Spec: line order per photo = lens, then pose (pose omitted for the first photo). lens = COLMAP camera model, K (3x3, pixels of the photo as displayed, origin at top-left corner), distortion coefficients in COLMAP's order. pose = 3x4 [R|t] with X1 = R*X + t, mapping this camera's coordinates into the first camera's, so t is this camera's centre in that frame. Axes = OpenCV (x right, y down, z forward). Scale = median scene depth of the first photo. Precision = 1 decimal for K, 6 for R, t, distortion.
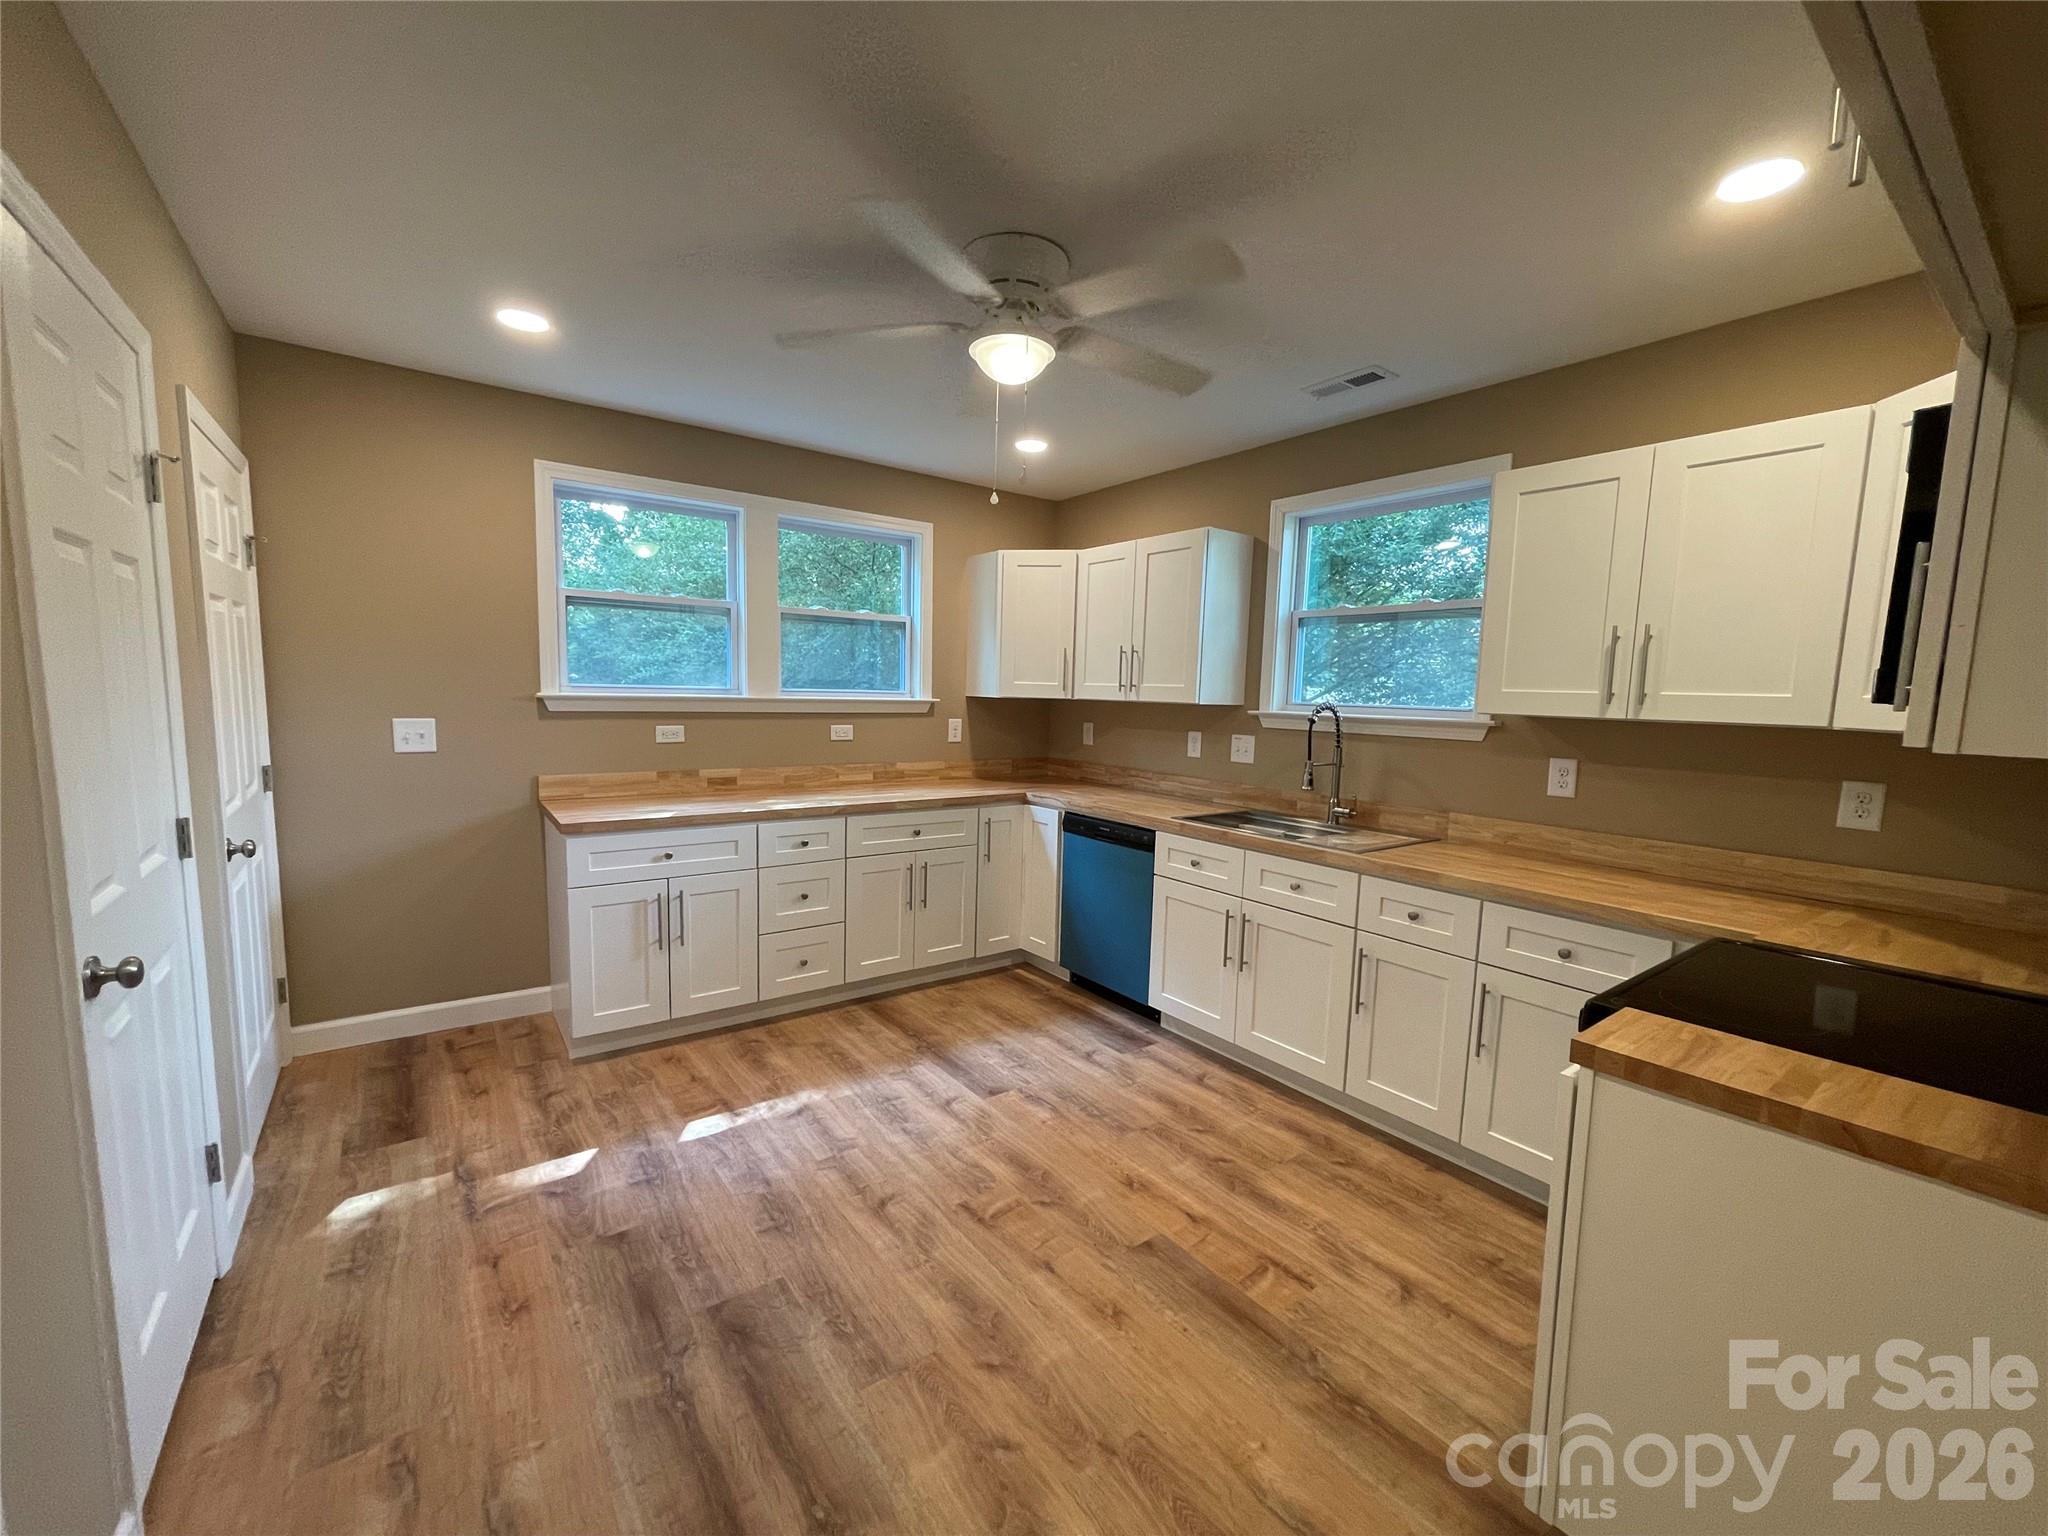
lens RADIAL K [[819.7, 0, 1026.7], [0, 819.7, 777.0], [0, 0, 1]] dist [0.003370, 0.000220]
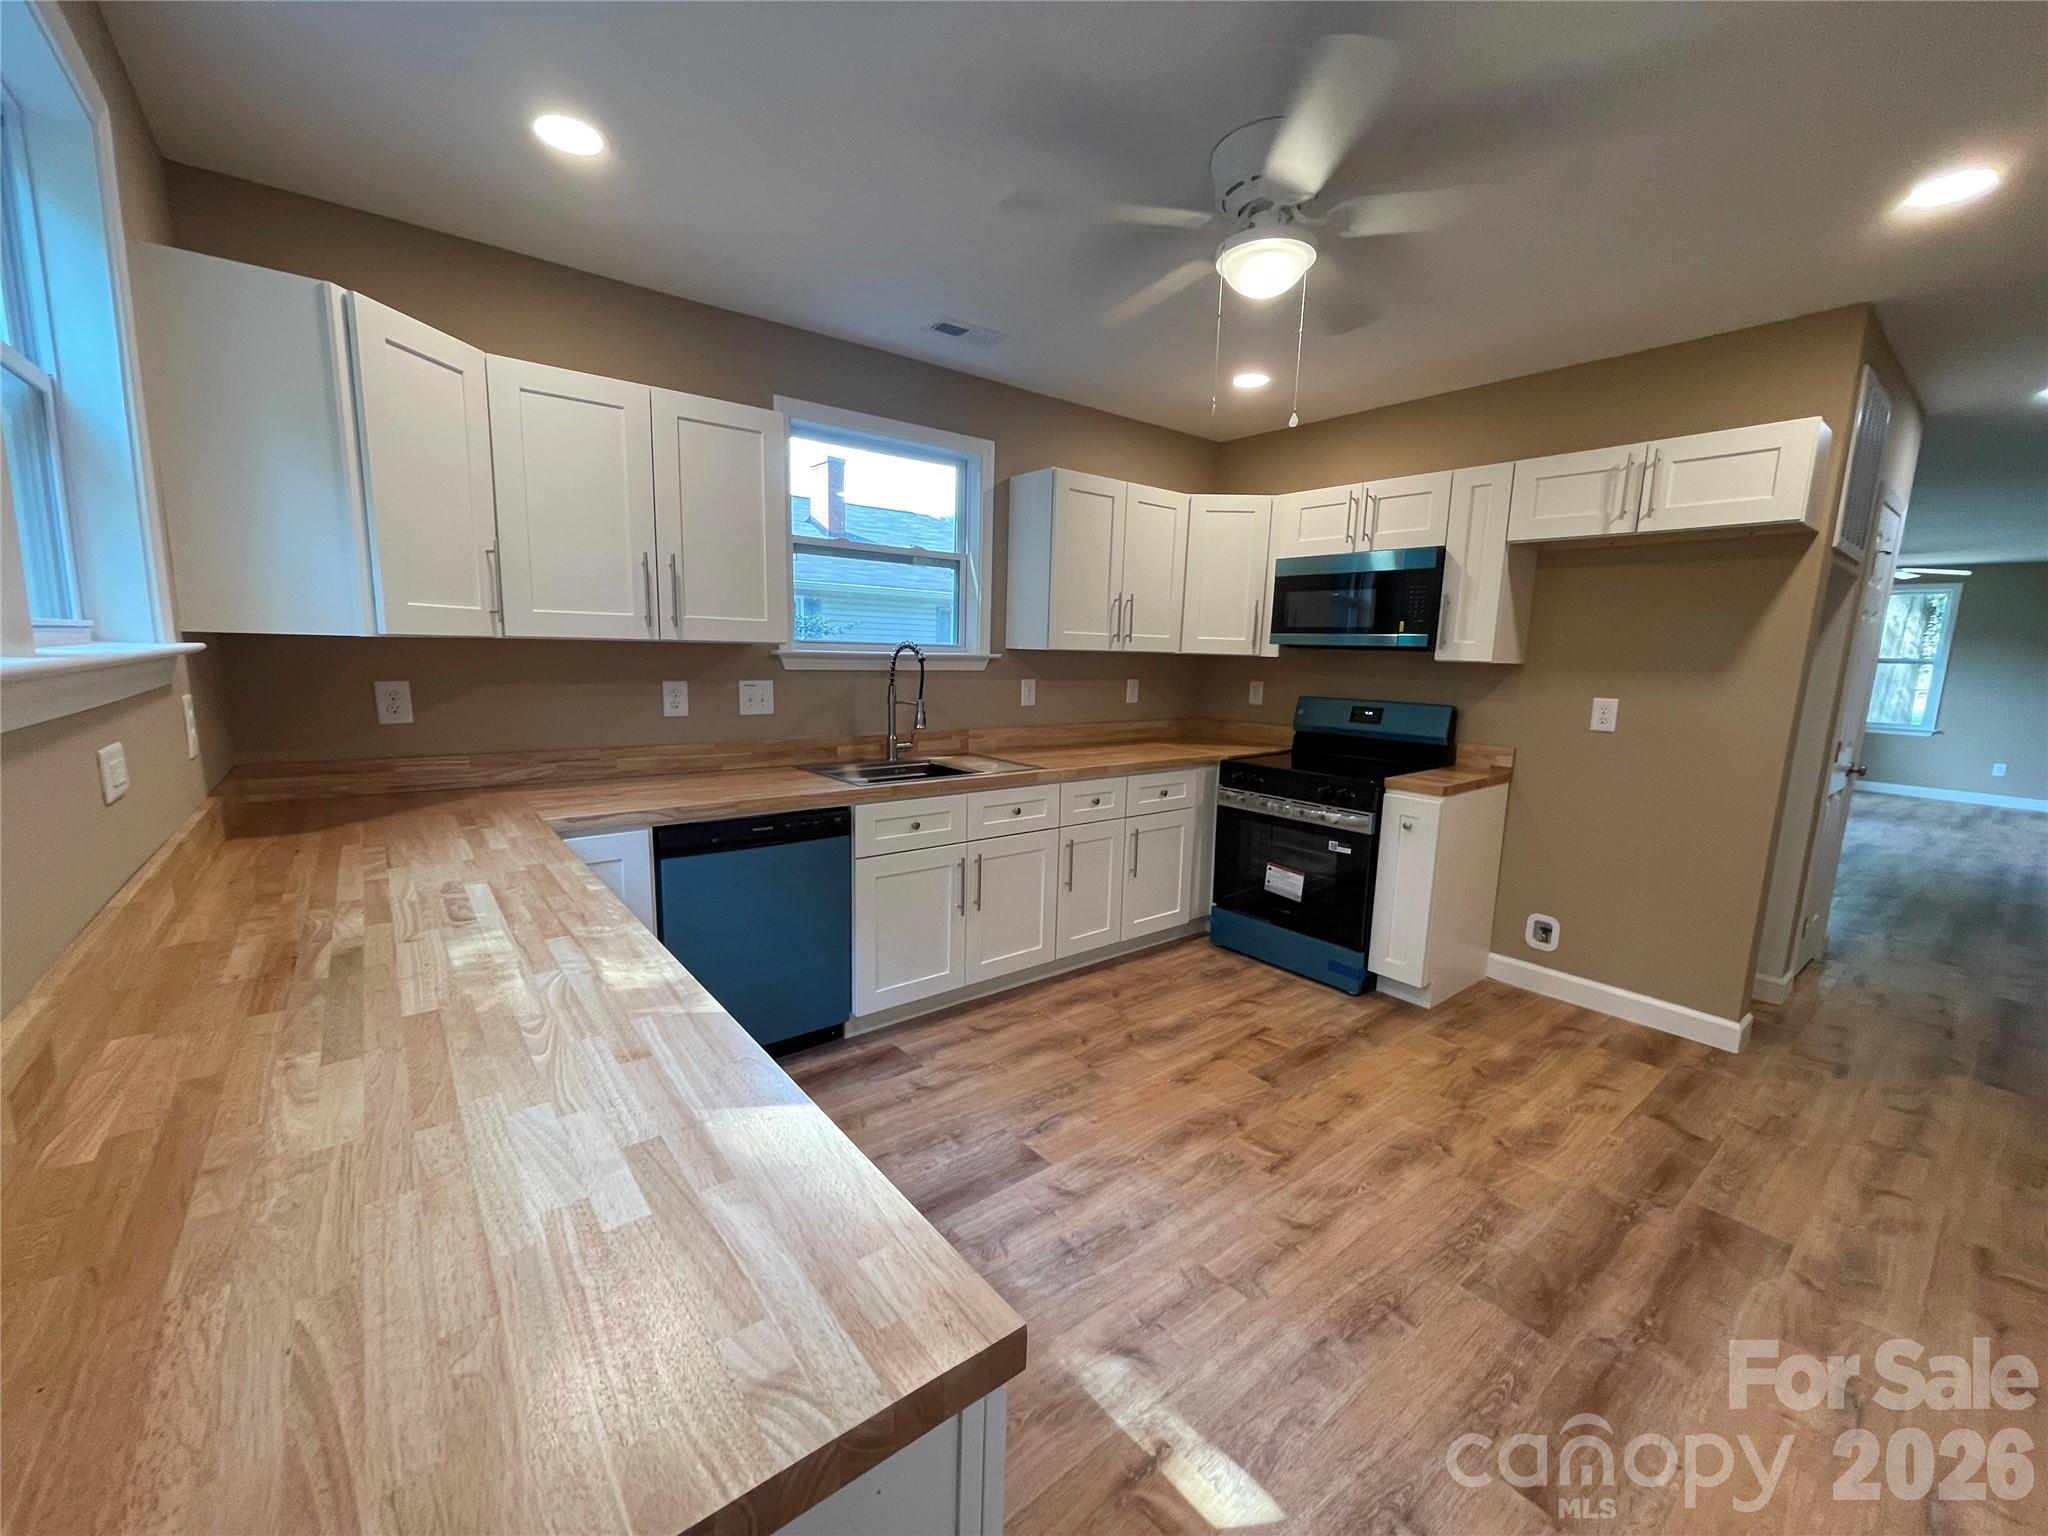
lens RADIAL K [[819.7, 0, 1026.7], [0, 819.7, 777.0], [0, 0, 1]] dist [0.003370, 0.000220]
pose [[-0.025262, -0.185356, 0.982347, -0.820799], [0.078541, 0.979255, 0.186792, -0.128733], [-0.996591, 0.081873, -0.010180, 1.088489]]
